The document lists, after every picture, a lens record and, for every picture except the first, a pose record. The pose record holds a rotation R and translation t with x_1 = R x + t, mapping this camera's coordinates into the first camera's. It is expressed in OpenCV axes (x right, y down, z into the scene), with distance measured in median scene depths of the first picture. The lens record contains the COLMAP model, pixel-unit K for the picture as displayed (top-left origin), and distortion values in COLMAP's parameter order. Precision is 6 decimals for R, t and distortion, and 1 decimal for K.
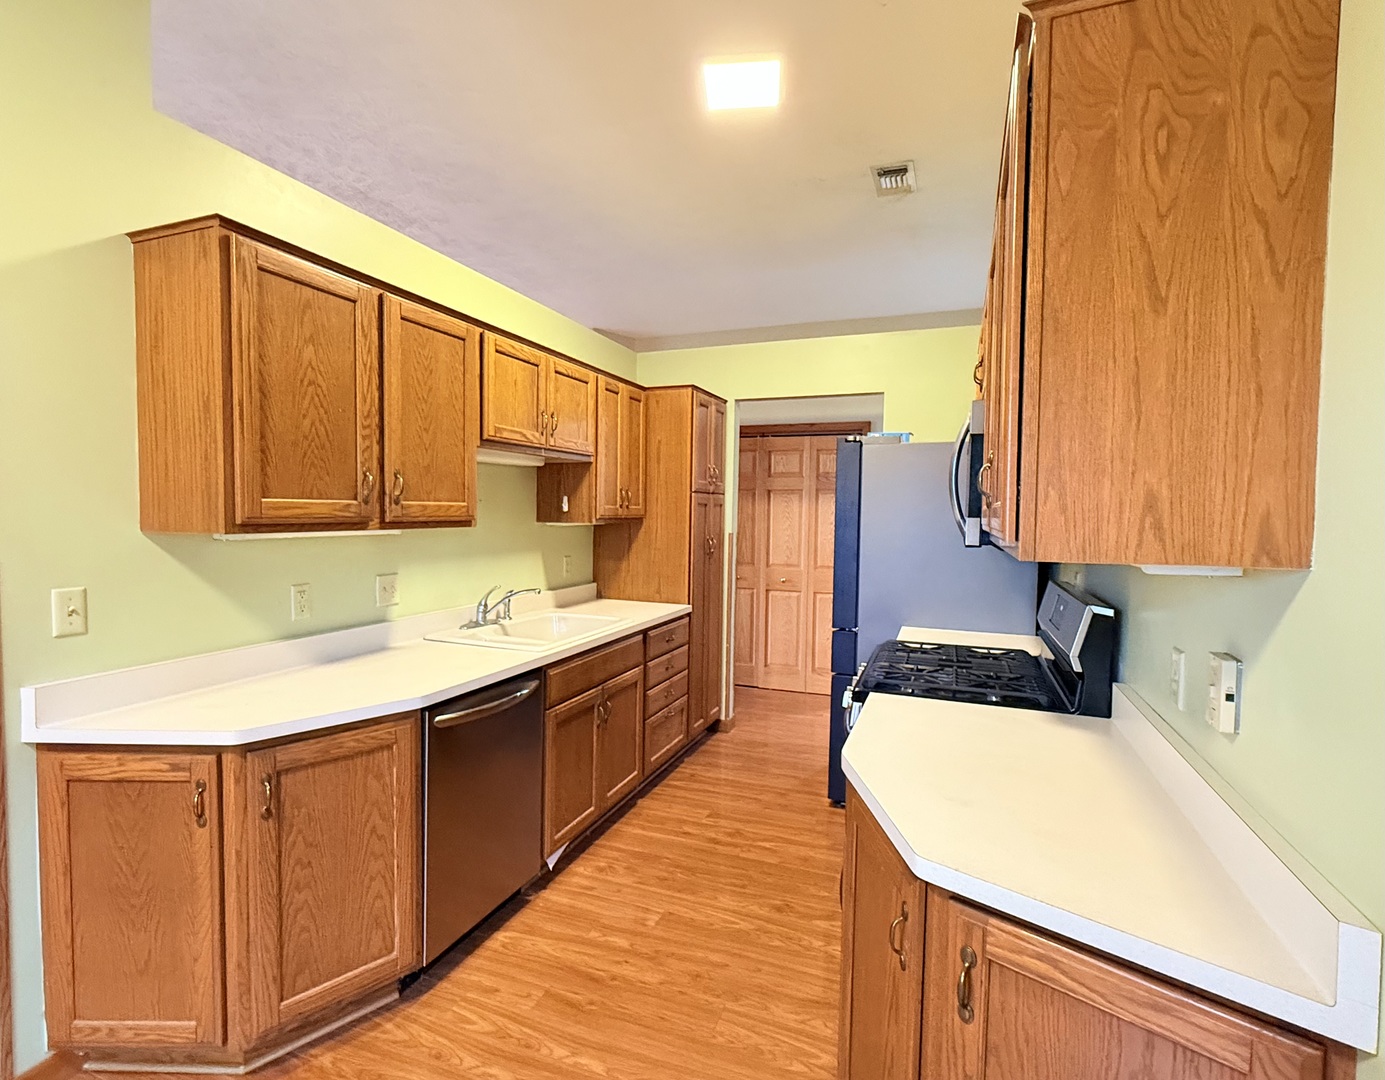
lens RADIAL K [[670.6, 0, 694.4], [0, 670.6, 539.8], [0, 0, 1]] dist [0.005295, 0.000171]
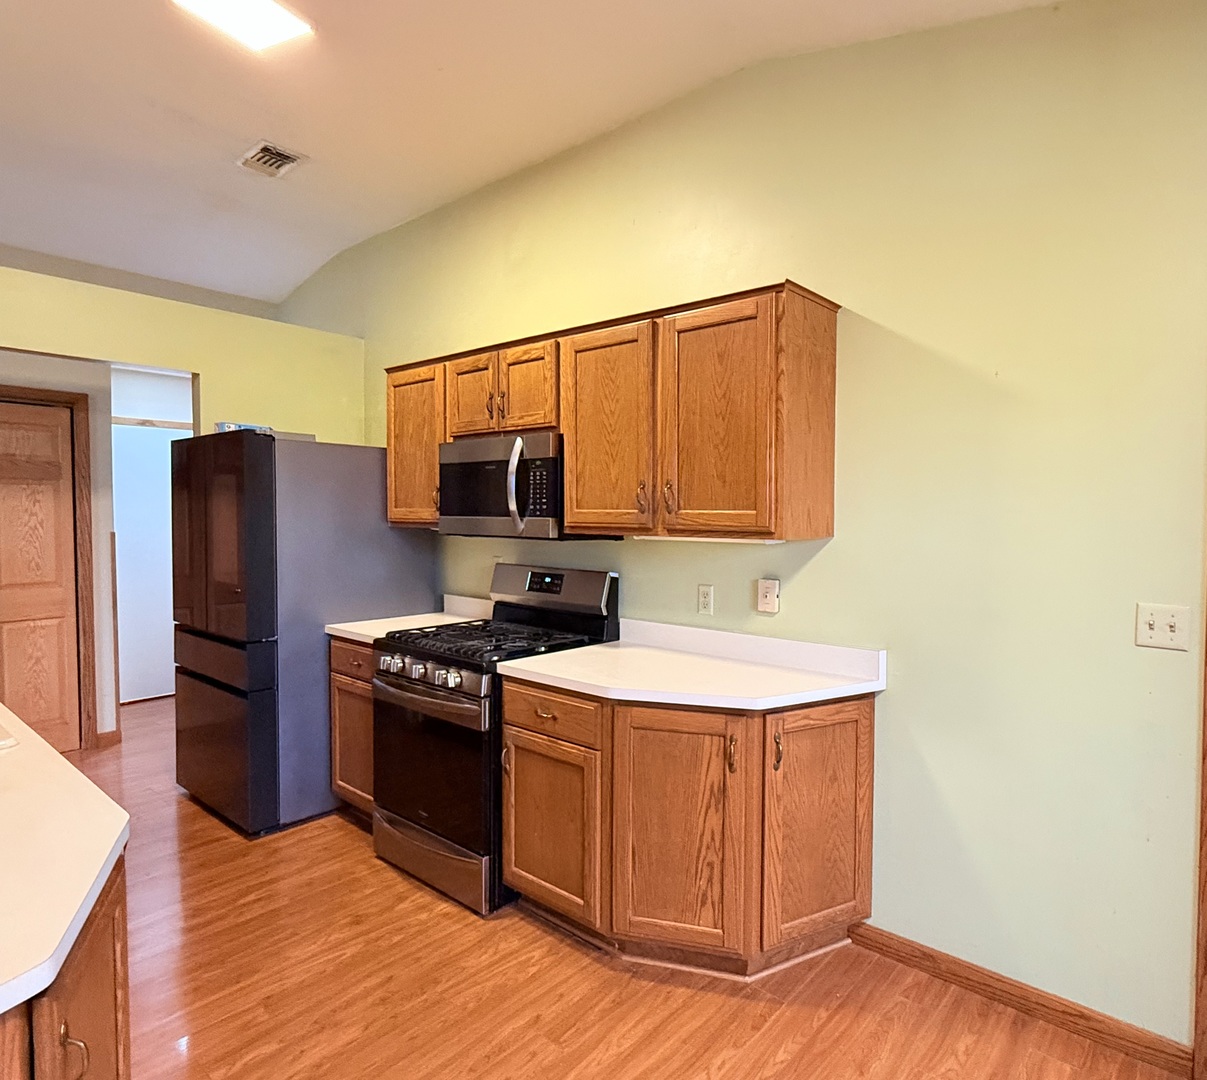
lens RADIAL K [[736.5, 0, 604.6], [0, 736.5, 542.0], [0, 0, 1]] dist [0.001514, 0.000290]
pose [[0.343917, -0.041266, 0.938093, -0.845696], [0.034030, 0.998925, 0.031466, -0.023919], [-0.938383, 0.021102, 0.344952, 0.330934]]
